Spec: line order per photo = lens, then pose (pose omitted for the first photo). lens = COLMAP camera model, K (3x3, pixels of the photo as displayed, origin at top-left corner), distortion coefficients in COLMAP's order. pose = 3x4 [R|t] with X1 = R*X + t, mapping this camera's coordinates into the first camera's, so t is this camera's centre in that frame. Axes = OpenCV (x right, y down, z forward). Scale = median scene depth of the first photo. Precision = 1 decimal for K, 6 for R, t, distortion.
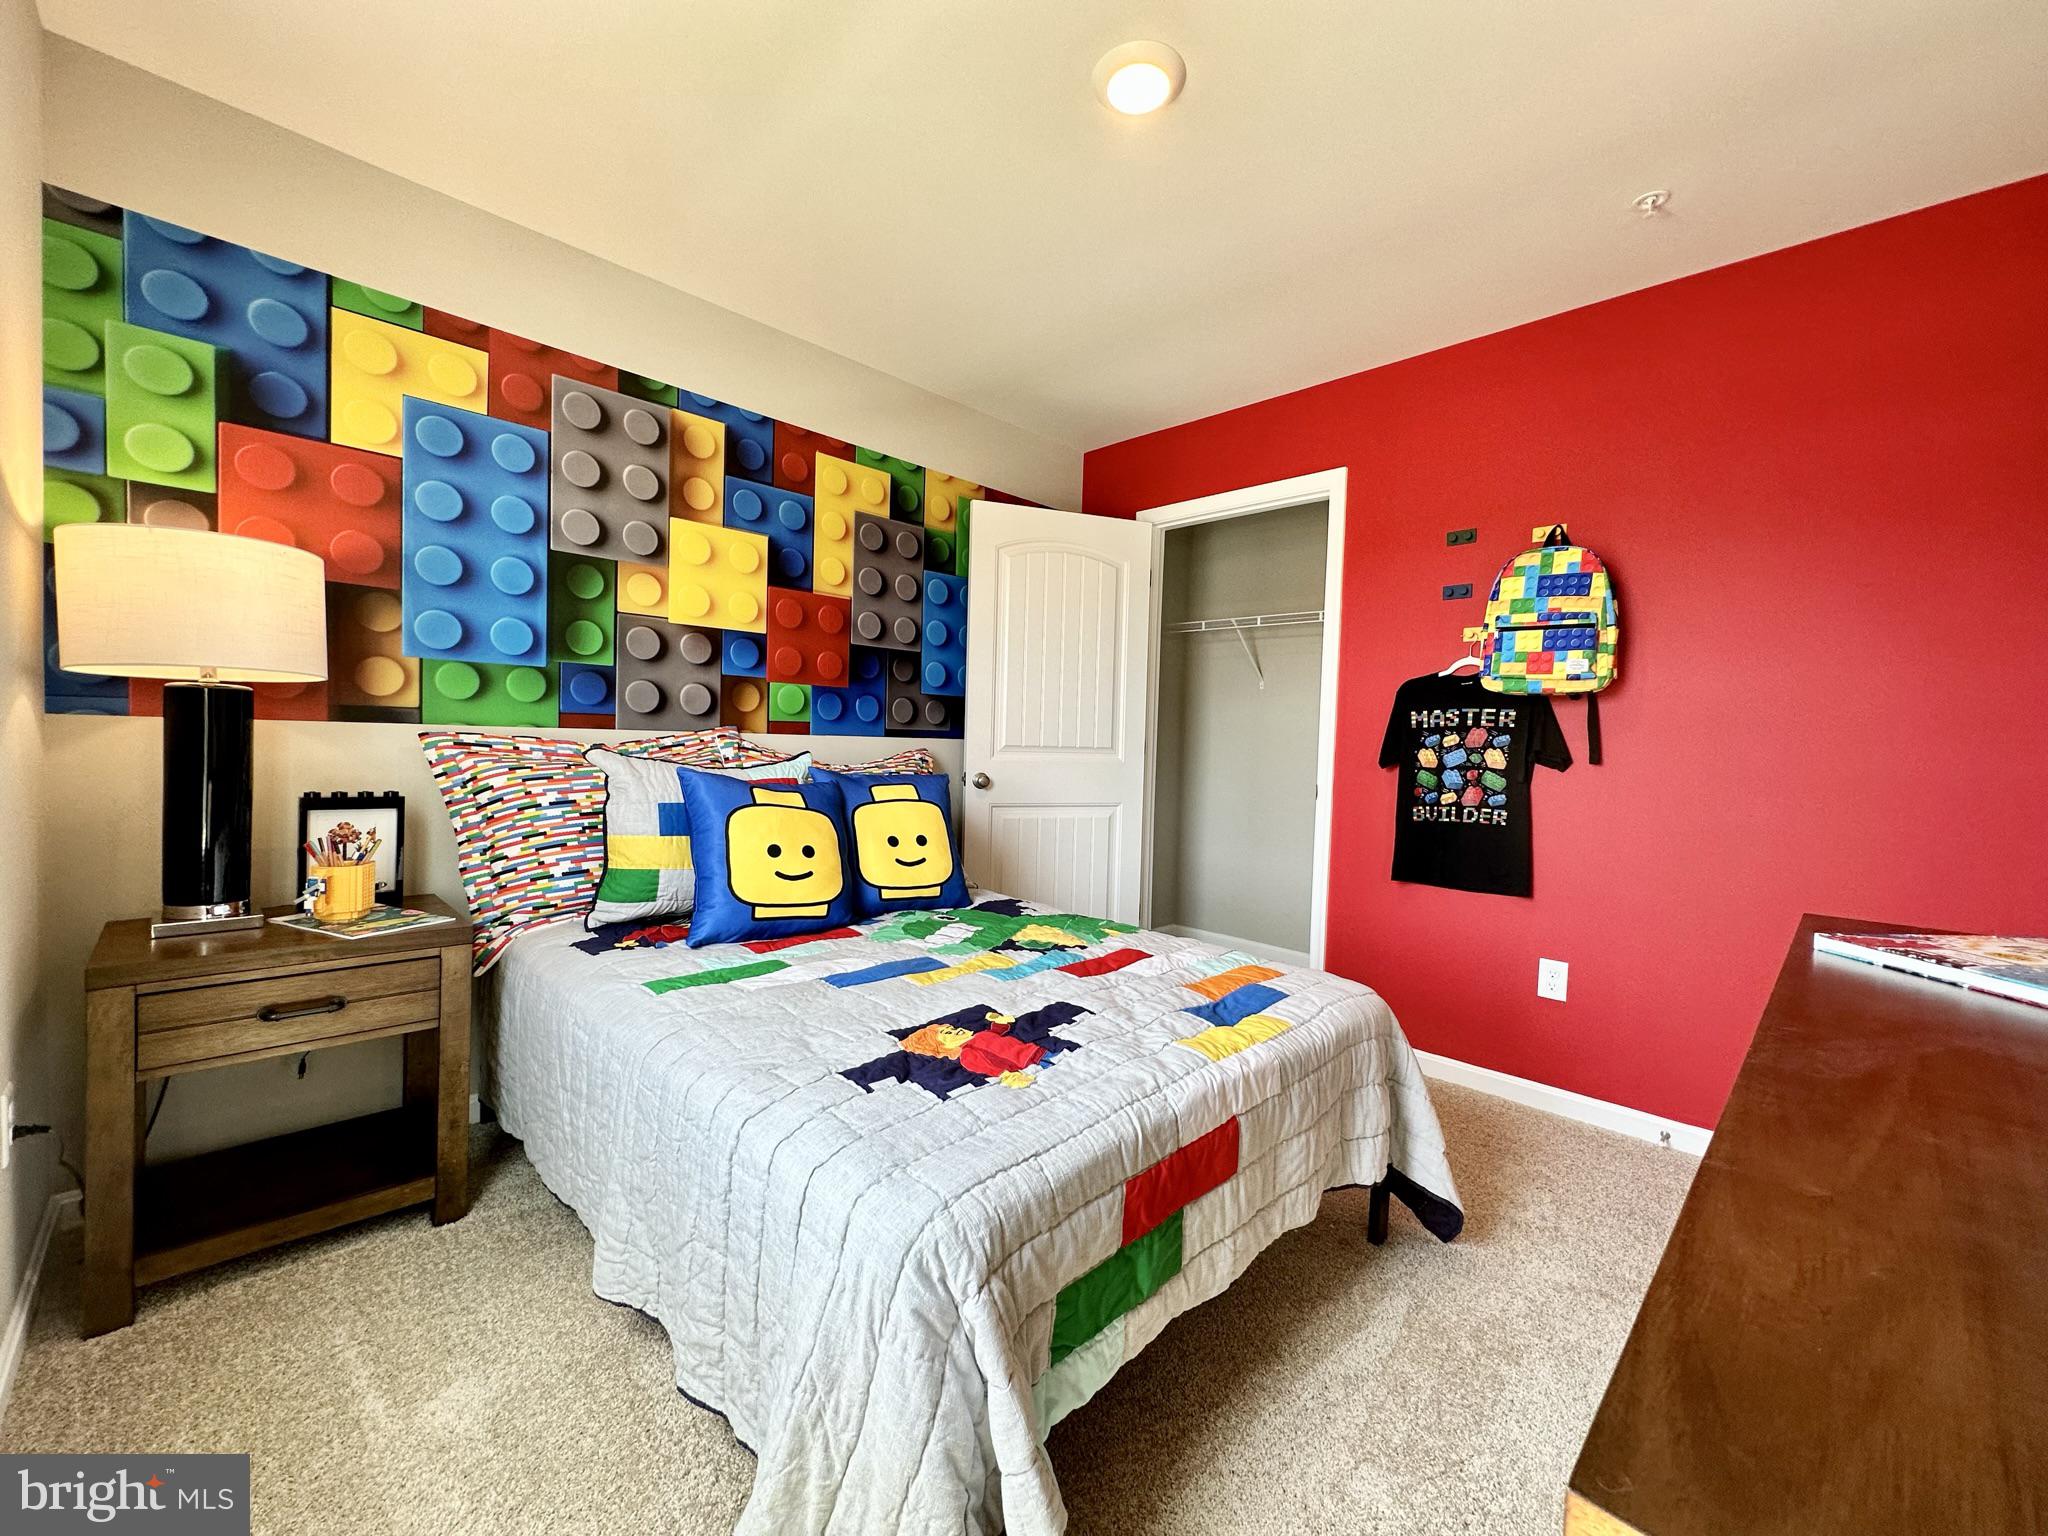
lens RADIAL K [[843.0, 0, 1020.3], [0, 843.0, 760.0], [0, 0, 1]] dist [-0.003684, 0.001394]
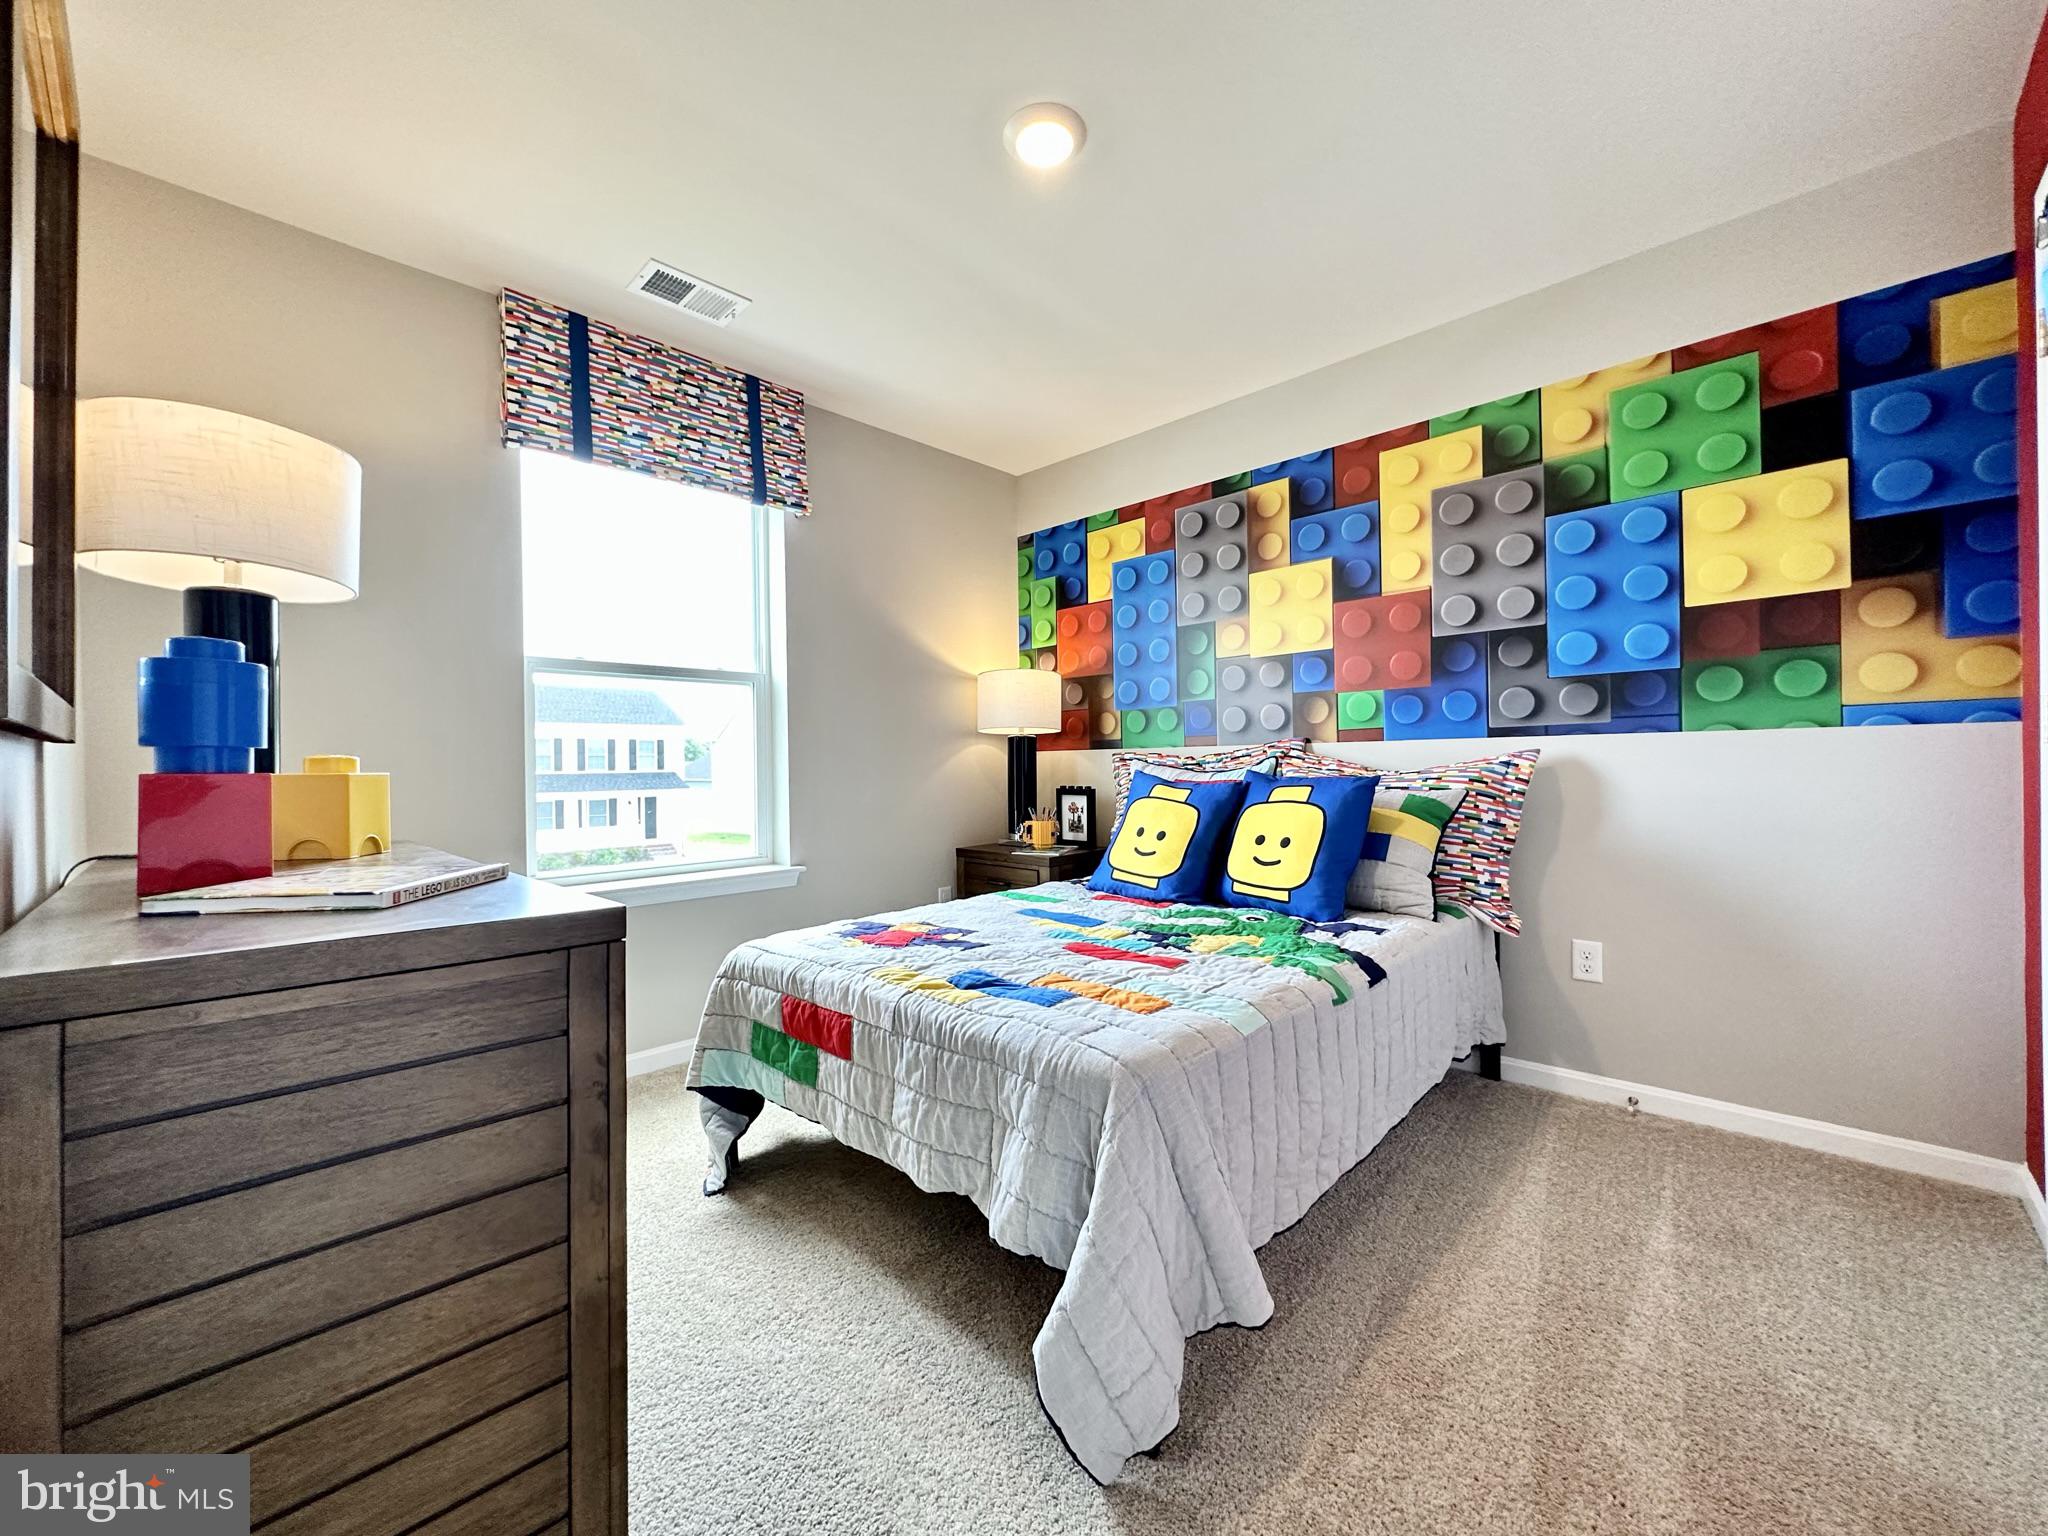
lens RADIAL K [[843.0, 0, 1017.8], [0, 843.0, 758.0], [0, 0, 1]] dist [-0.003684, 0.001394]
pose [[-0.009697, -0.042586, -0.999046, 0.829119], [-0.011907, 0.999027, -0.042469, 0.042005], [0.999882, 0.011484, -0.010194, 0.670874]]
